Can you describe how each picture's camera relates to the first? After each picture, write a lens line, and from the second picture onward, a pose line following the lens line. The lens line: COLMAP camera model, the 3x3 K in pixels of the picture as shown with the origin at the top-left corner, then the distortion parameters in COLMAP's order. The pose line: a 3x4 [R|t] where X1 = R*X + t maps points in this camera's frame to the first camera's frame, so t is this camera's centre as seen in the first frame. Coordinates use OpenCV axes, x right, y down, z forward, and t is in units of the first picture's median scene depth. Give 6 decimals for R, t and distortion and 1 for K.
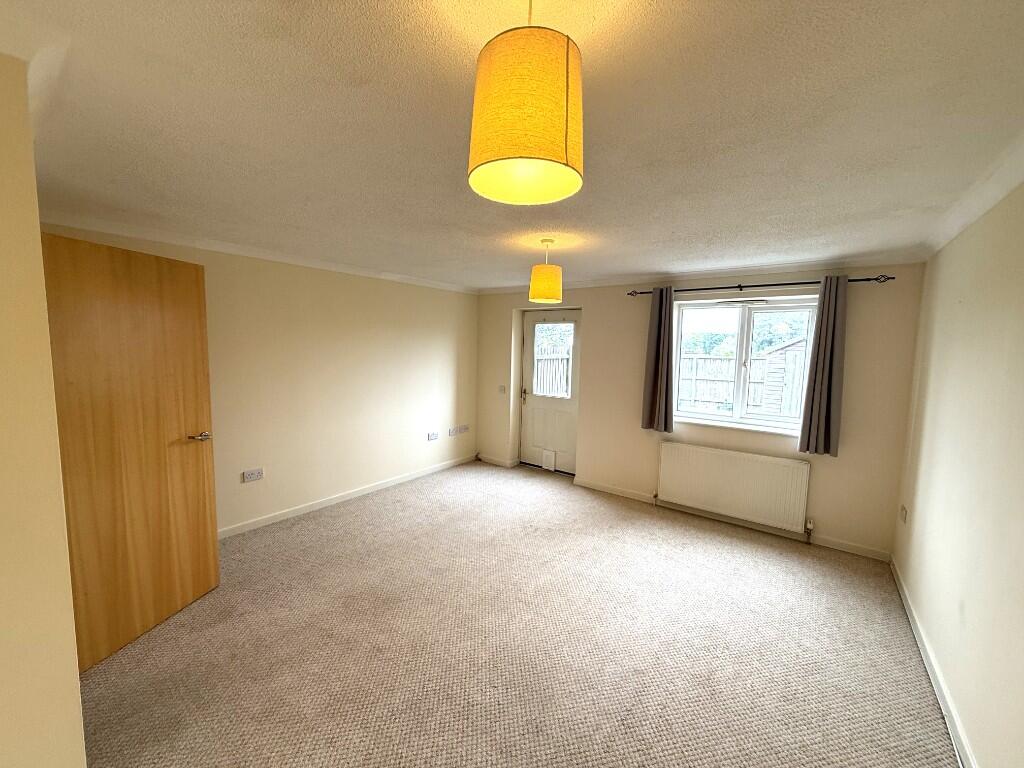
lens RADIAL K [[402.8, 0, 509.6], [0, 402.8, 383.6], [0, 0, 1]] dist [0.000234, 0.000222]
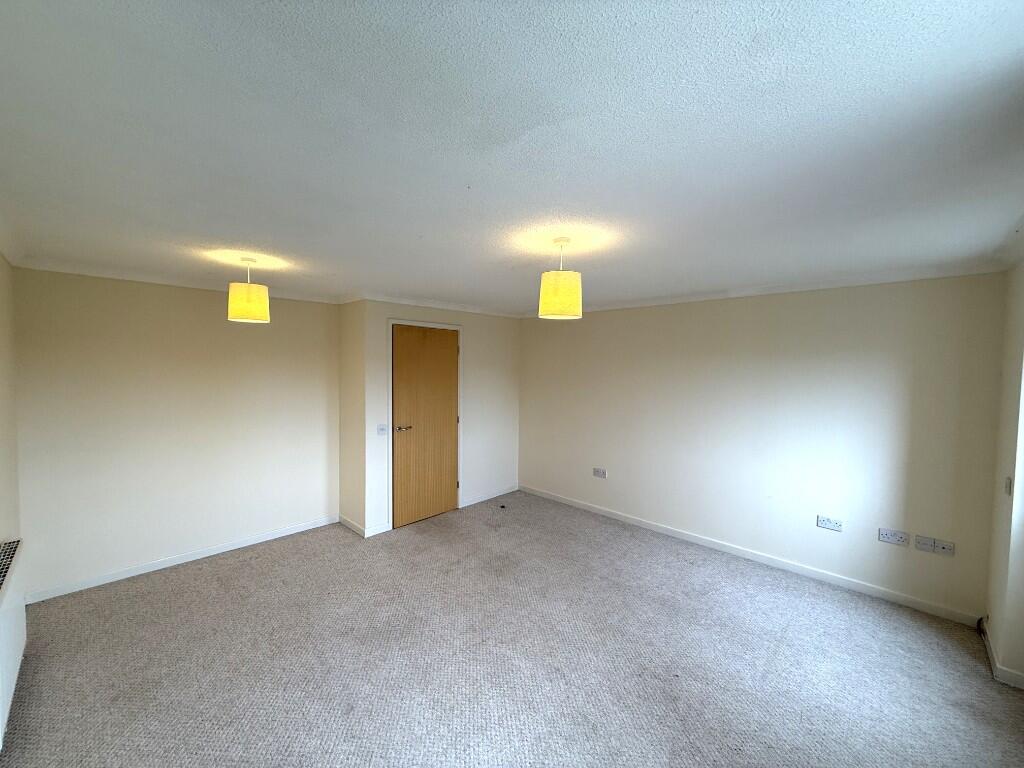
lens RADIAL K [[402.8, 0, 509.6], [0, 402.8, 383.6], [0, 0, 1]] dist [0.000234, 0.000222]
pose [[-0.118437, 0.020329, -0.992753, 0.711656], [-0.105978, 0.993821, 0.032994, -0.077547], [0.987290, 0.109118, -0.115551, 0.823838]]
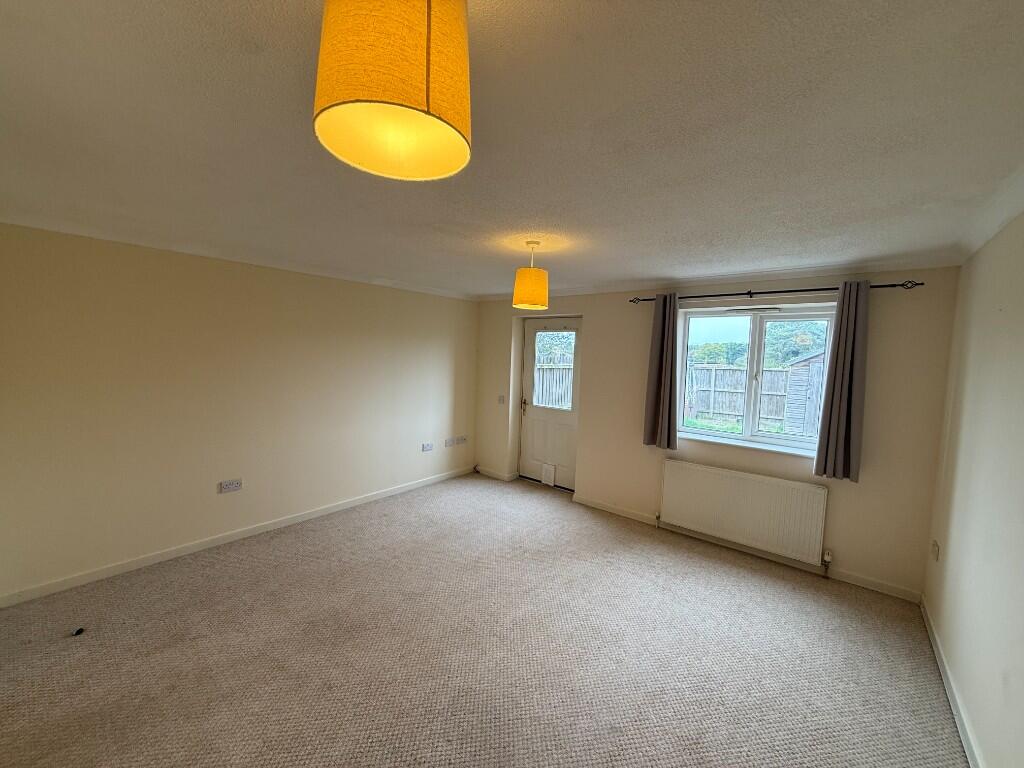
lens RADIAL K [[402.8, 0, 509.6], [0, 402.8, 383.6], [0, 0, 1]] dist [0.000234, 0.000222]
pose [[0.998869, 0.014106, -0.045412, 0.070263], [-0.015002, 0.999699, -0.019430, -0.008136], [0.045124, 0.020089, 0.998779, 0.060306]]
